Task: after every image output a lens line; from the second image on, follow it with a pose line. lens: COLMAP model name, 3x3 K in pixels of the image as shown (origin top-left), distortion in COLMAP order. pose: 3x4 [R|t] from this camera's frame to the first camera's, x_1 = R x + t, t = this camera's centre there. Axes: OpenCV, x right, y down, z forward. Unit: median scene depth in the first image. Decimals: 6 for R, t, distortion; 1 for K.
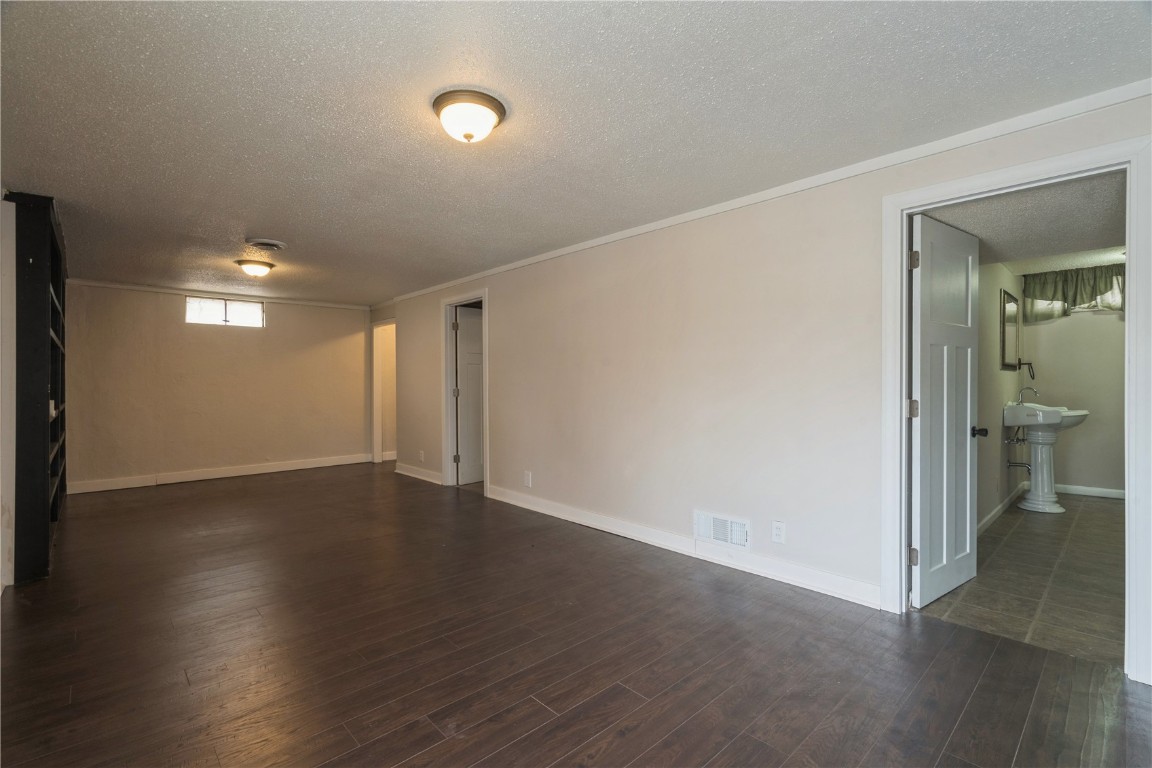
lens RADIAL K [[524.8, 0, 572.6], [0, 524.8, 378.2], [0, 0, 1]] dist [-0.000314, 0.000521]
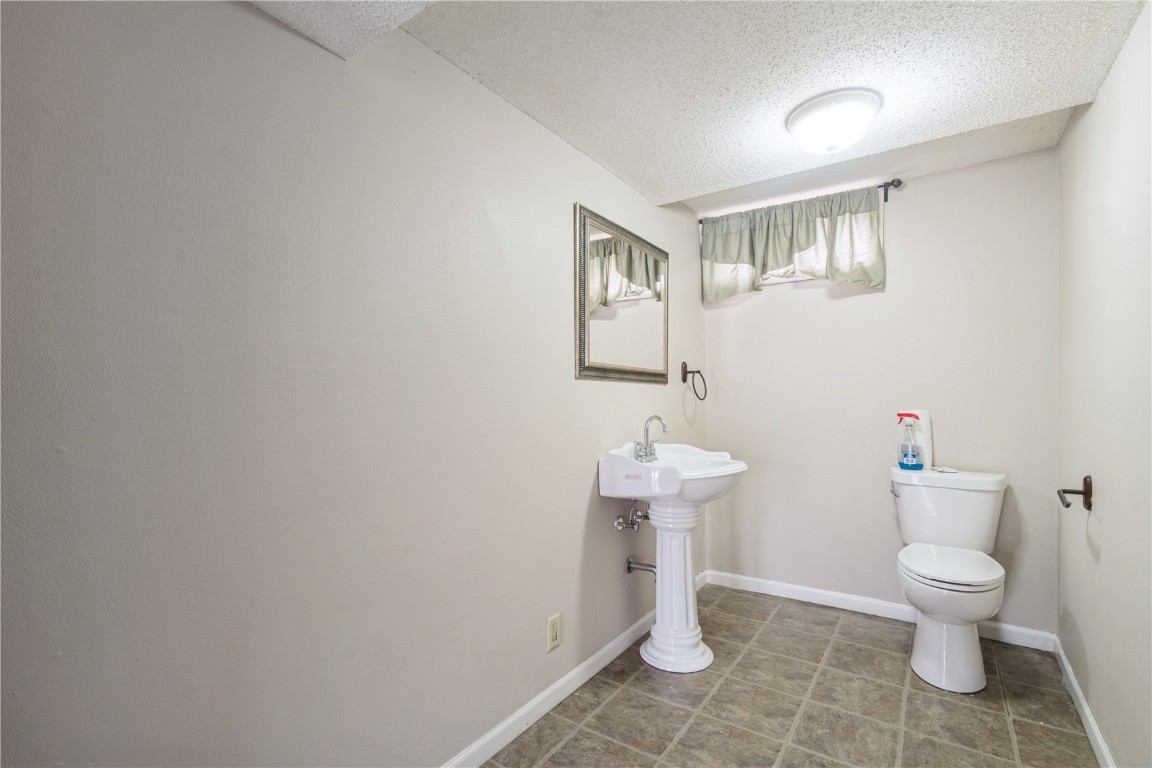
lens RADIAL K [[524.8, 0, 580.1], [0, 524.8, 394.6], [0, 0, 1]] dist [-0.000314, 0.000521]
pose [[0.977201, 0.007956, 0.212169, 0.646814], [-0.005814, 0.999926, -0.010718, 0.002740], [-0.212239, 0.009240, 0.977174, 0.492019]]
